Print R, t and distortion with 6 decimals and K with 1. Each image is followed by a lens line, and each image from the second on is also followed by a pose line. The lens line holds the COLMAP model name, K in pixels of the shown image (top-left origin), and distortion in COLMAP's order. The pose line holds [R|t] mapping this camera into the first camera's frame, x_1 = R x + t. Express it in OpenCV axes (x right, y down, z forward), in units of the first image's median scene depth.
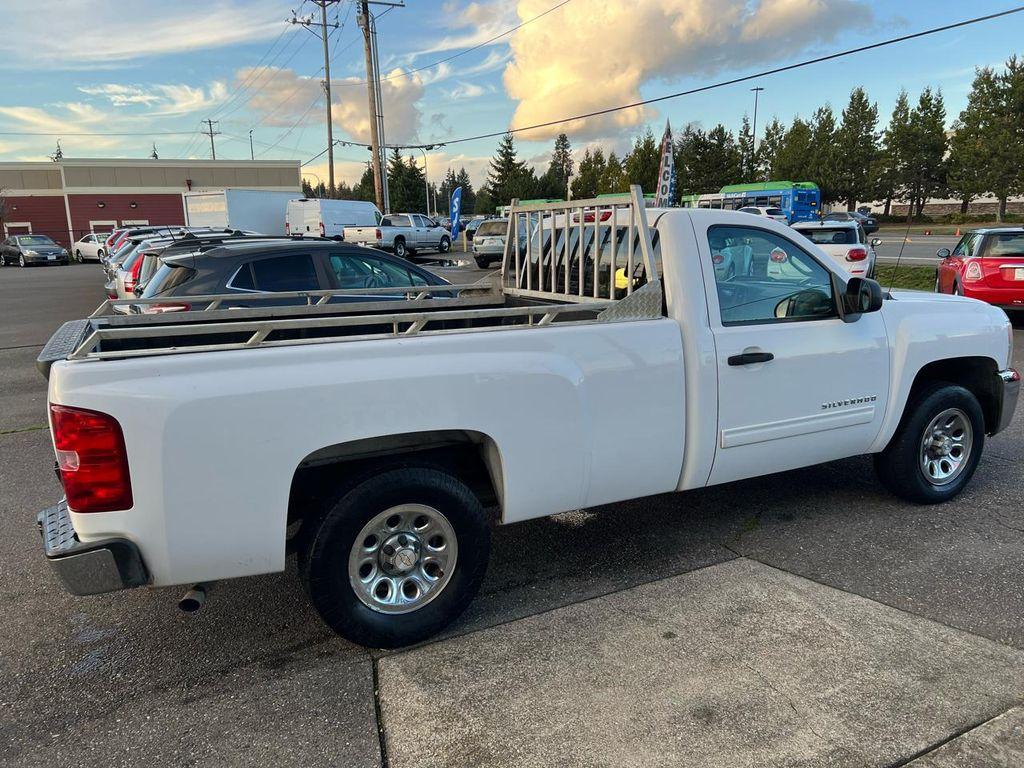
lens RADIAL K [[769.4, 0, 519.3], [0, 769.4, 397.5], [0, 0, 1]] dist [0.052202, -0.054223]
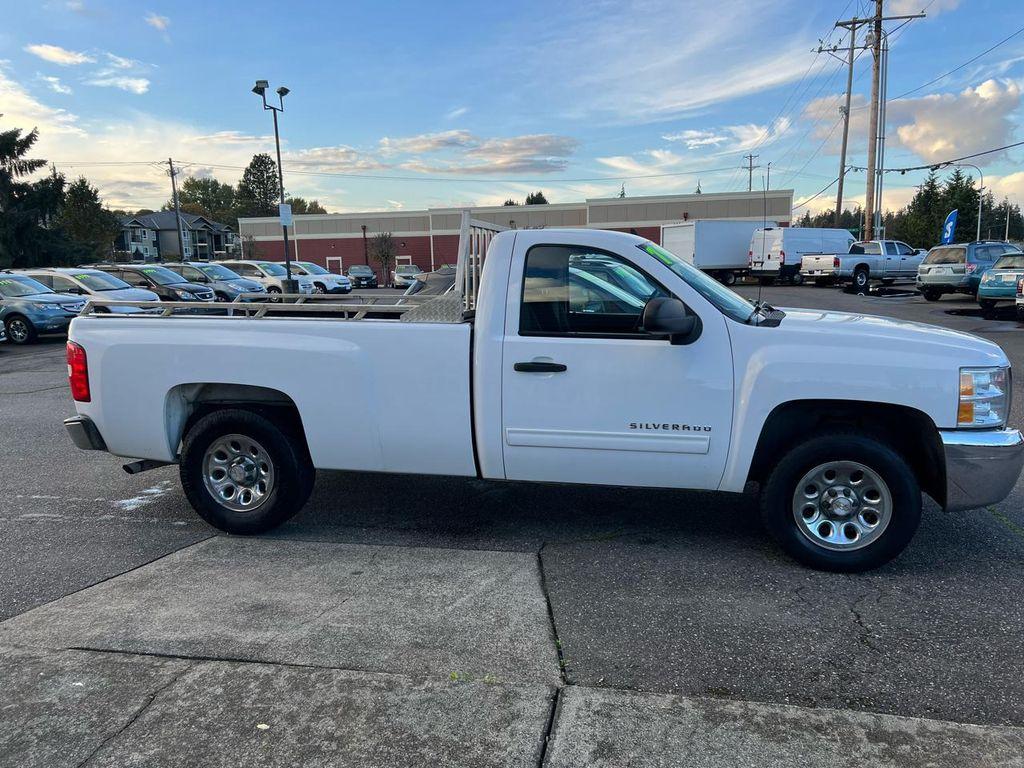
lens RADIAL K [[769.4, 0, 515.4], [0, 769.4, 391.6], [0, 0, 1]] dist [0.052202, -0.054223]
pose [[0.780671, 0.112687, -0.614699, 0.770153], [-0.139752, 0.990178, 0.004035, -0.012894], [0.609116, 0.082755, 0.788752, 0.110260]]
